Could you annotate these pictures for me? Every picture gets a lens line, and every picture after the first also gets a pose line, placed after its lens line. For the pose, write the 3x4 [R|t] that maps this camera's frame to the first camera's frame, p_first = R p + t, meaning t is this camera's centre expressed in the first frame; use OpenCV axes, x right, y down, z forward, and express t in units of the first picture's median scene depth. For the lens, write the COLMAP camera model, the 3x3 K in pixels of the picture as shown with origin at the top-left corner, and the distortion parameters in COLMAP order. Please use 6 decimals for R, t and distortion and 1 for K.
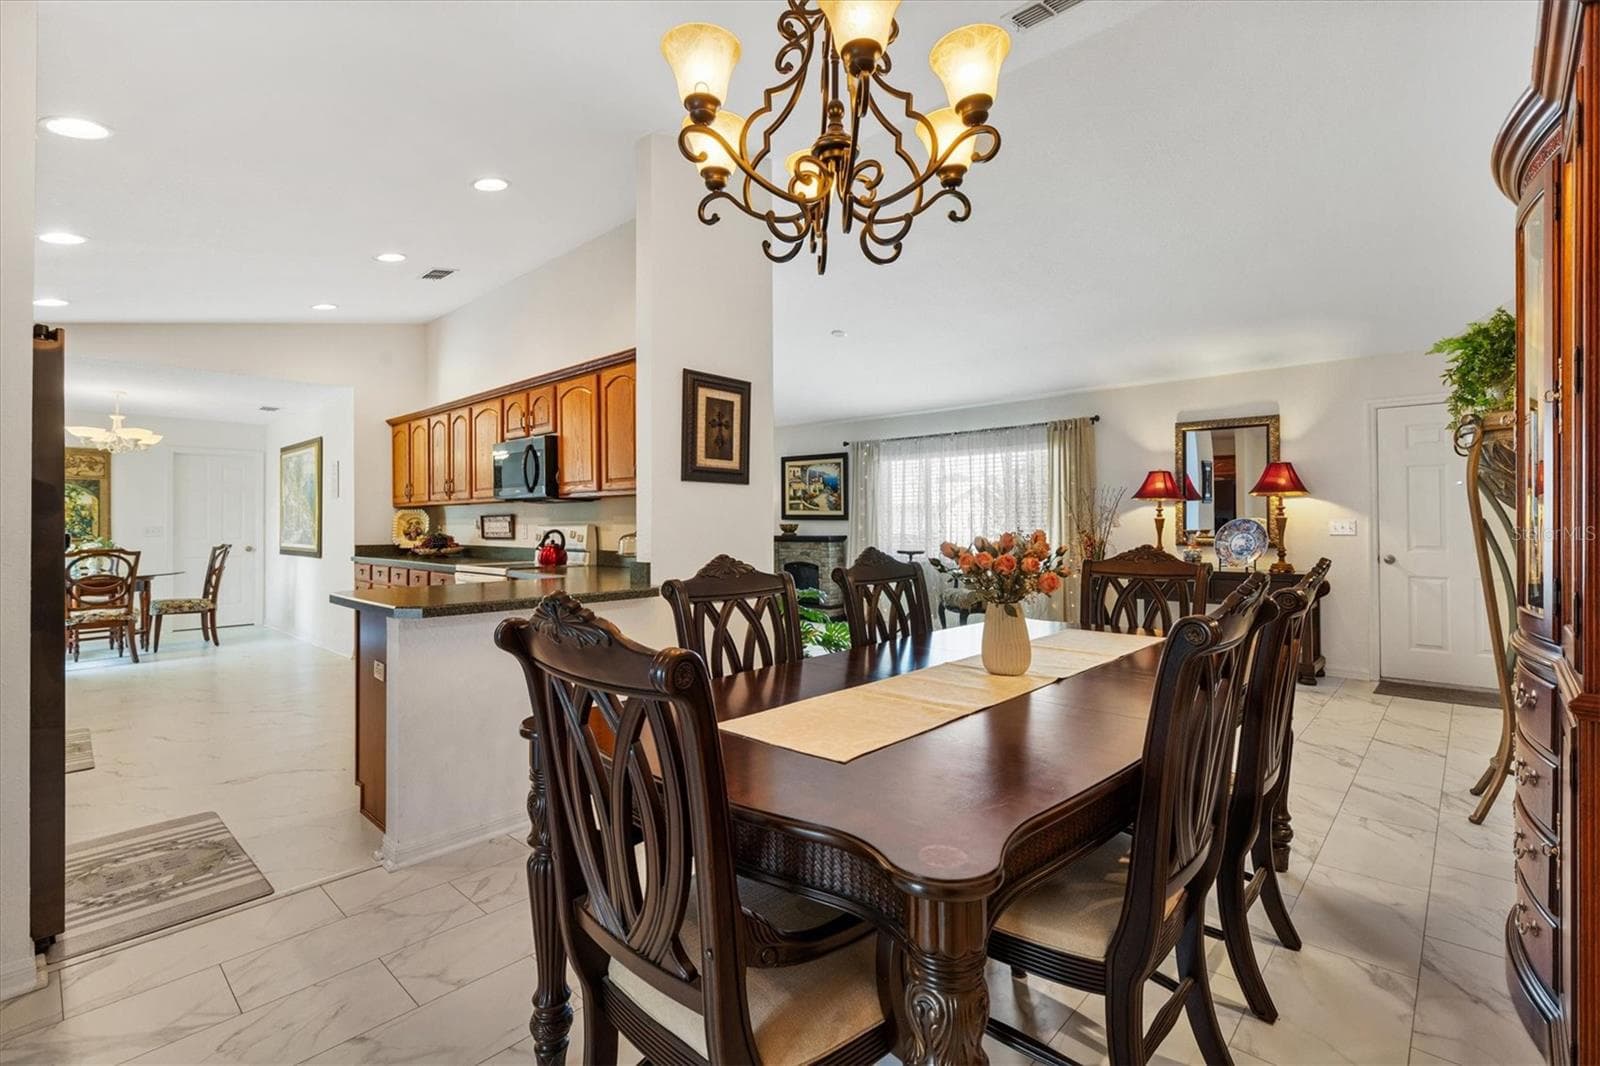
lens RADIAL K [[720.3, 0, 805.6], [0, 720.3, 516.5], [0, 0, 1]] dist [0.001799, -0.000729]
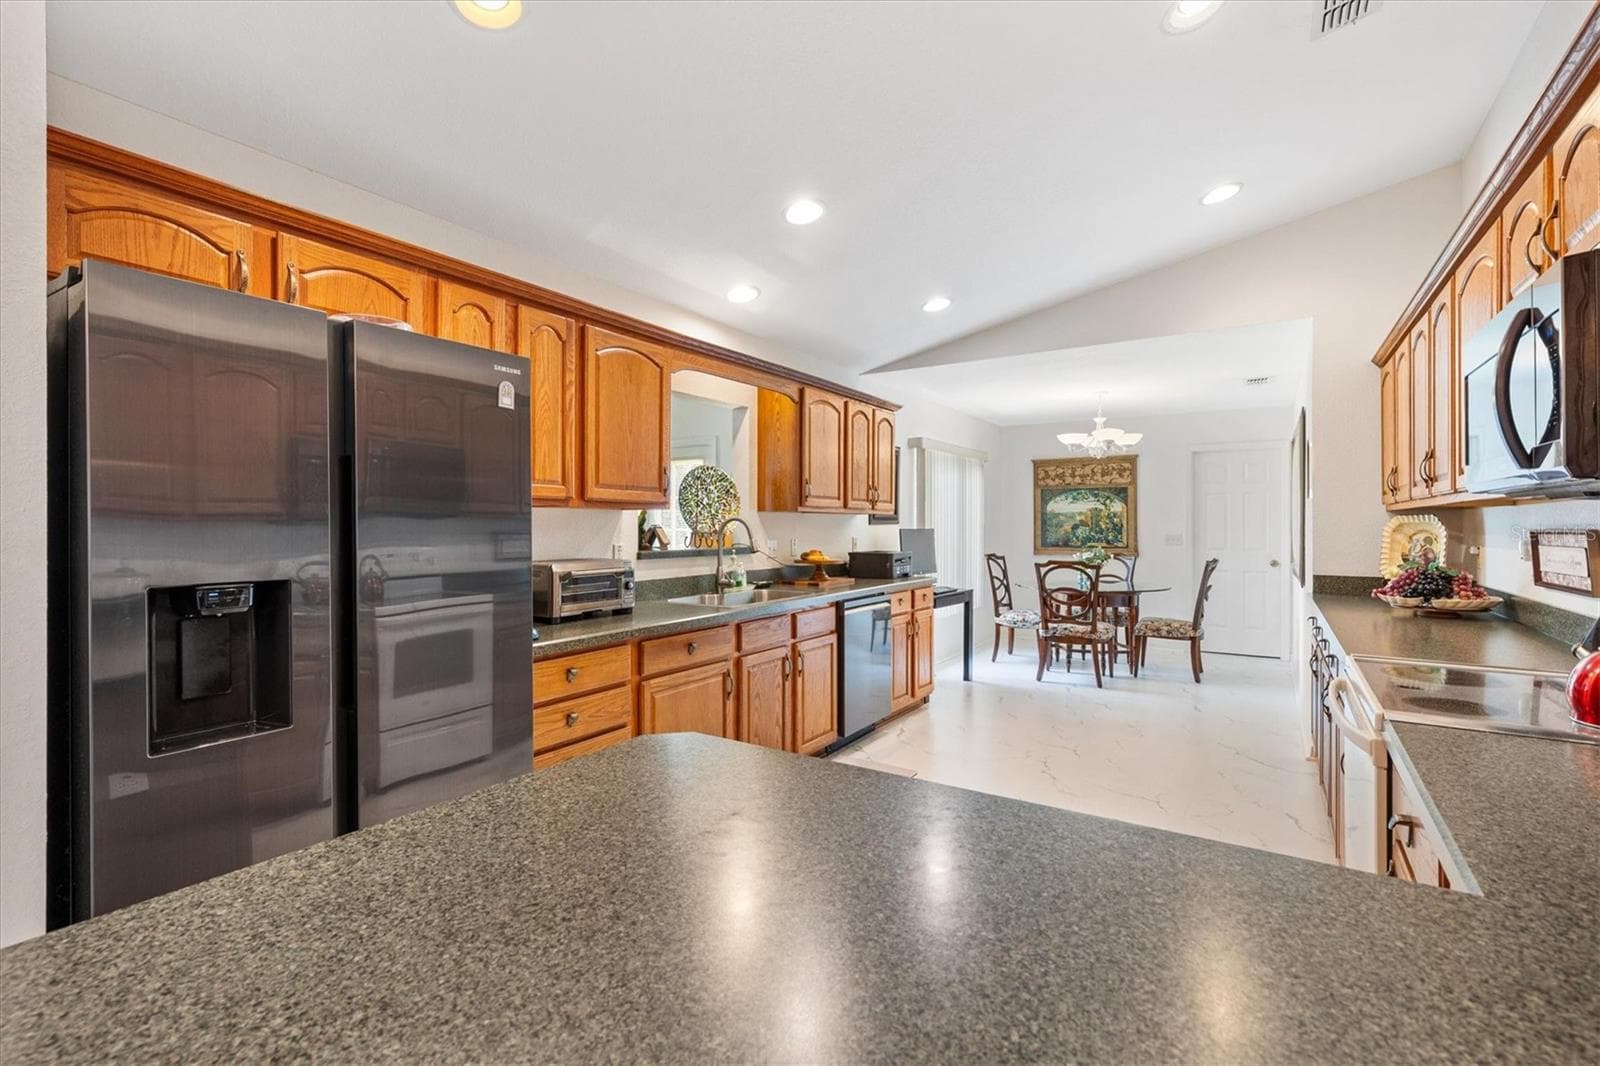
lens RADIAL K [[720.3, 0, 790.8], [0, 720.3, 525.6], [0, 0, 1]] dist [0.001799, -0.000729]
pose [[0.156442, 0.005078, -0.987674, -0.087154], [0.009574, 0.999932, 0.006657, -0.009350], [0.987641, -0.010497, 0.156383, 0.433377]]
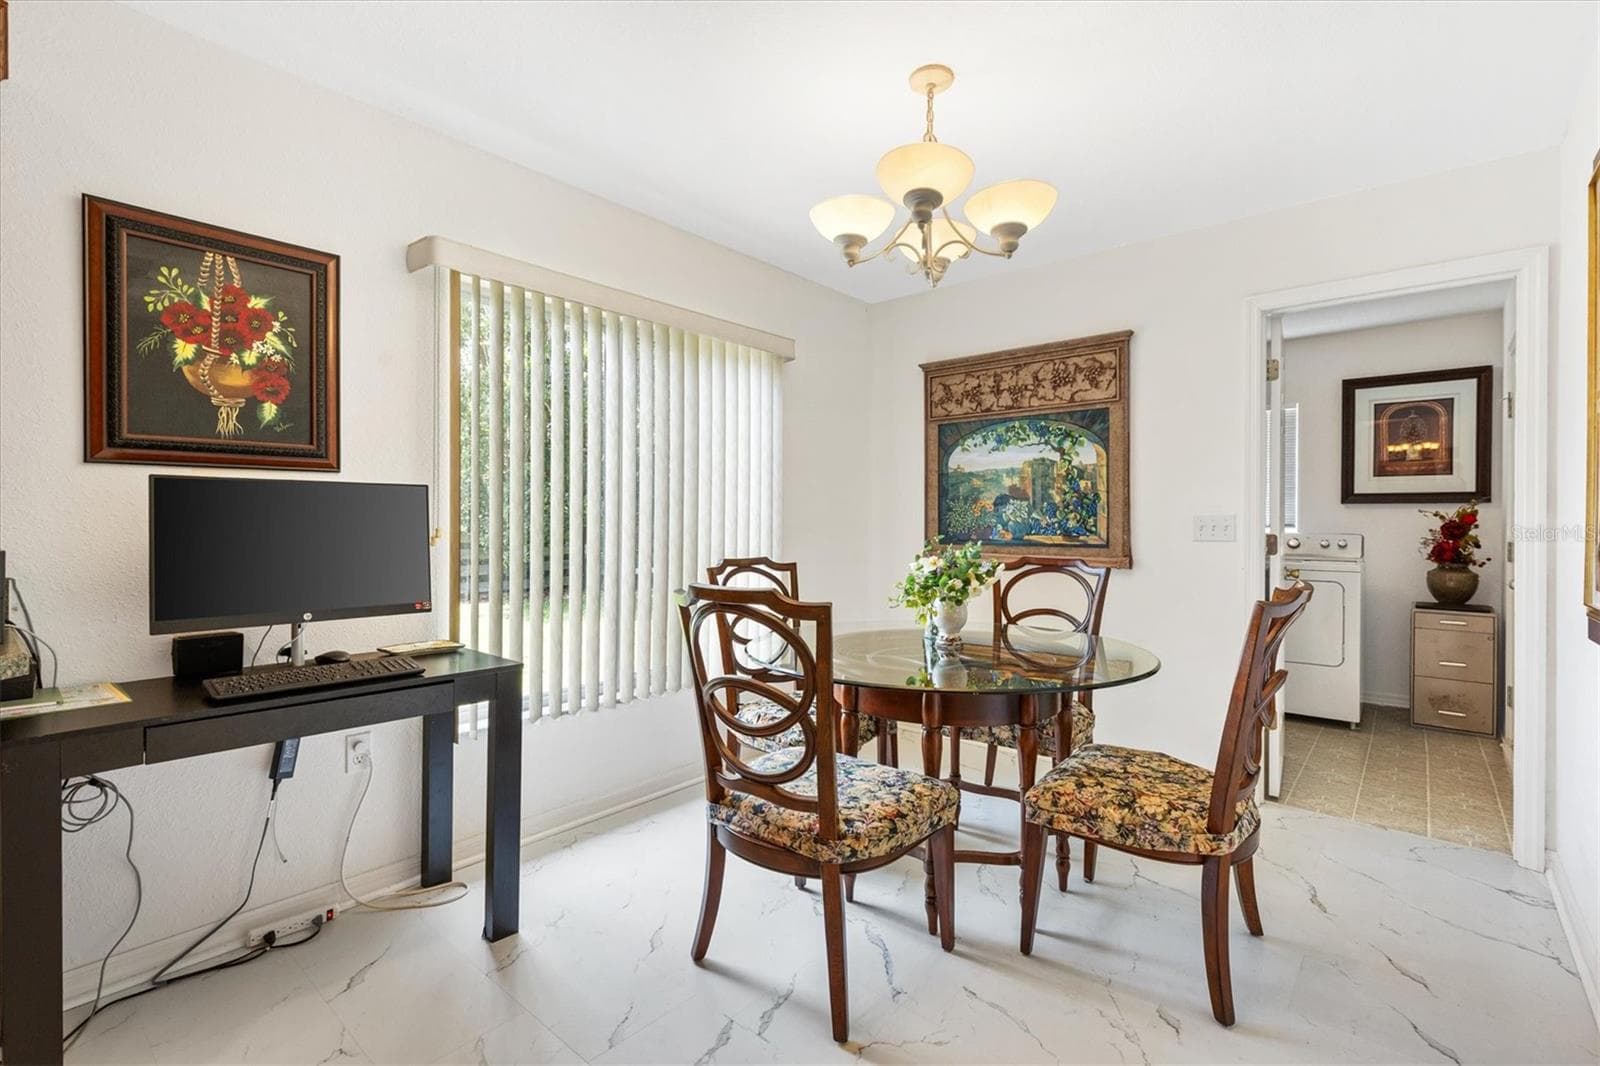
lens RADIAL K [[720.3, 0, 806.8], [0, 720.3, 530.0], [0, 0, 1]] dist [0.001799, -0.000729]
pose [[0.038210, 0.012053, -0.999197, -0.614326], [0.005024, 0.999912, 0.012254, 0.018255], [0.999257, -0.005488, 0.038146, 0.889123]]
